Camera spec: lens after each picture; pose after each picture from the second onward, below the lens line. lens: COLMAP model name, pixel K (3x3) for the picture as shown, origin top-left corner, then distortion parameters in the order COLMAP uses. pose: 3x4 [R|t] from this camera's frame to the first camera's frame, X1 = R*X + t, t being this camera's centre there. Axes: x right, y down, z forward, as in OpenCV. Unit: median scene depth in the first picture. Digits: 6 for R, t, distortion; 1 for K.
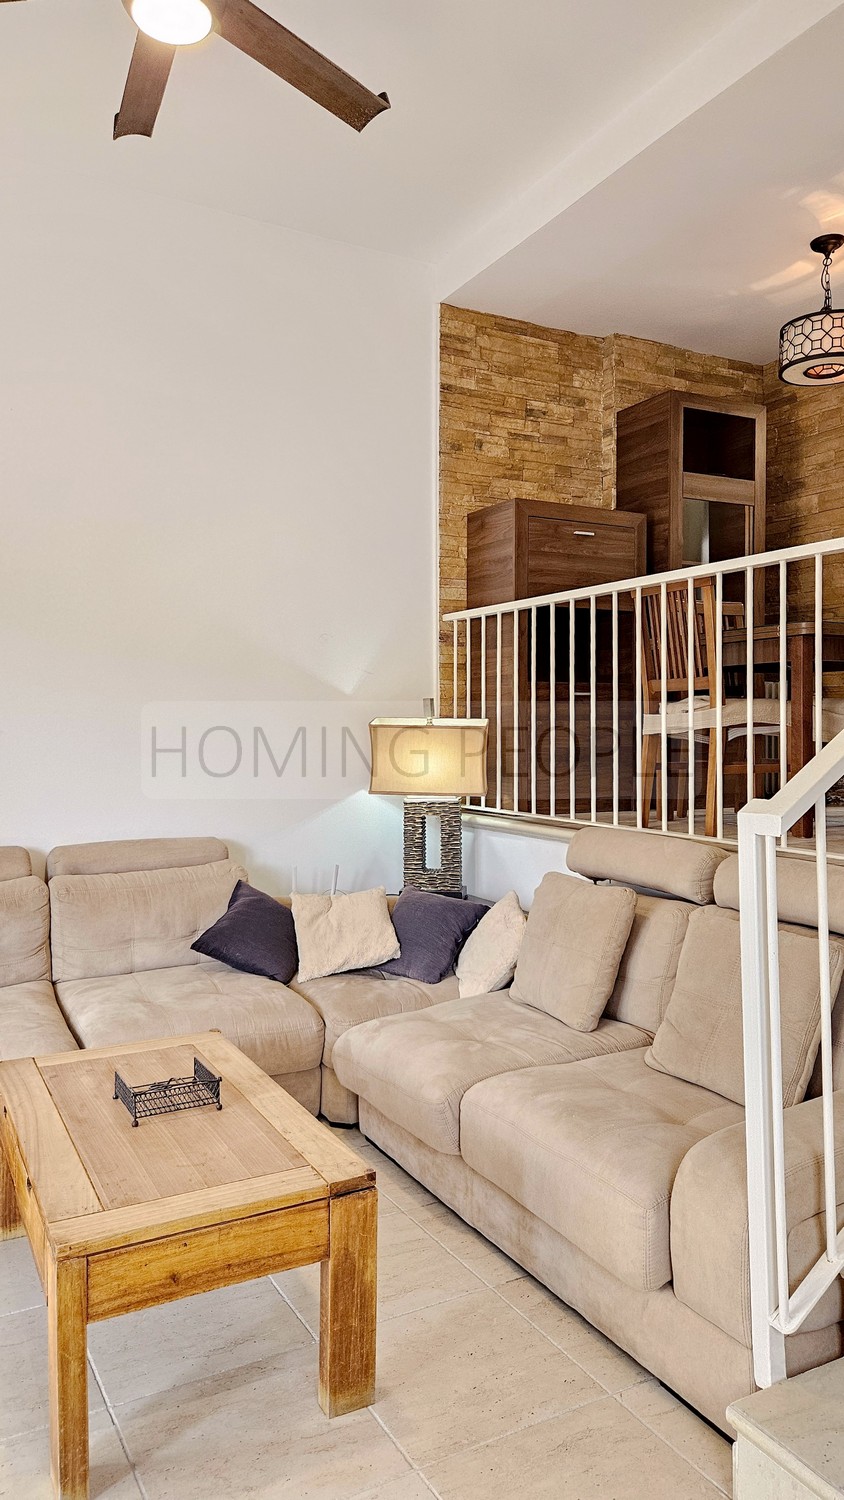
lens RADIAL K [[1029.2, 0, 422.0], [0, 1029.2, 750.0], [0, 0, 1]] dist [0.058624, -0.055548]
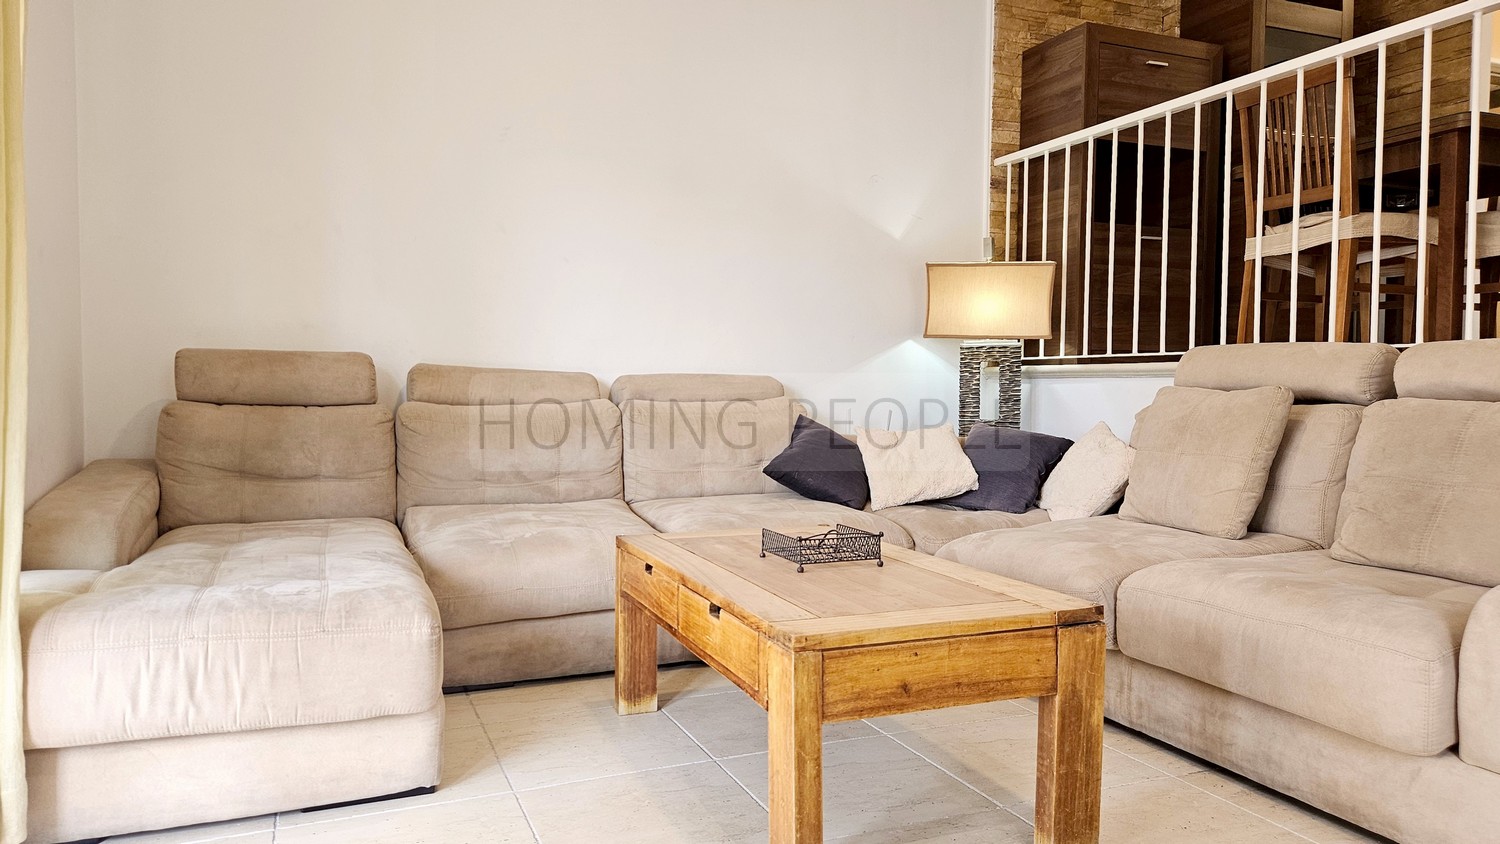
lens RADIAL K [[1007.1, 0, 750.0], [0, 1007.1, 422.0], [0, 0, 1]] dist [0.054377, -0.048559]
pose [[0.993481, 0.013910, -0.113143, -0.129600], [-0.010688, 0.999521, 0.029033, 0.117750], [0.113492, -0.027634, 0.993154, 0.054519]]
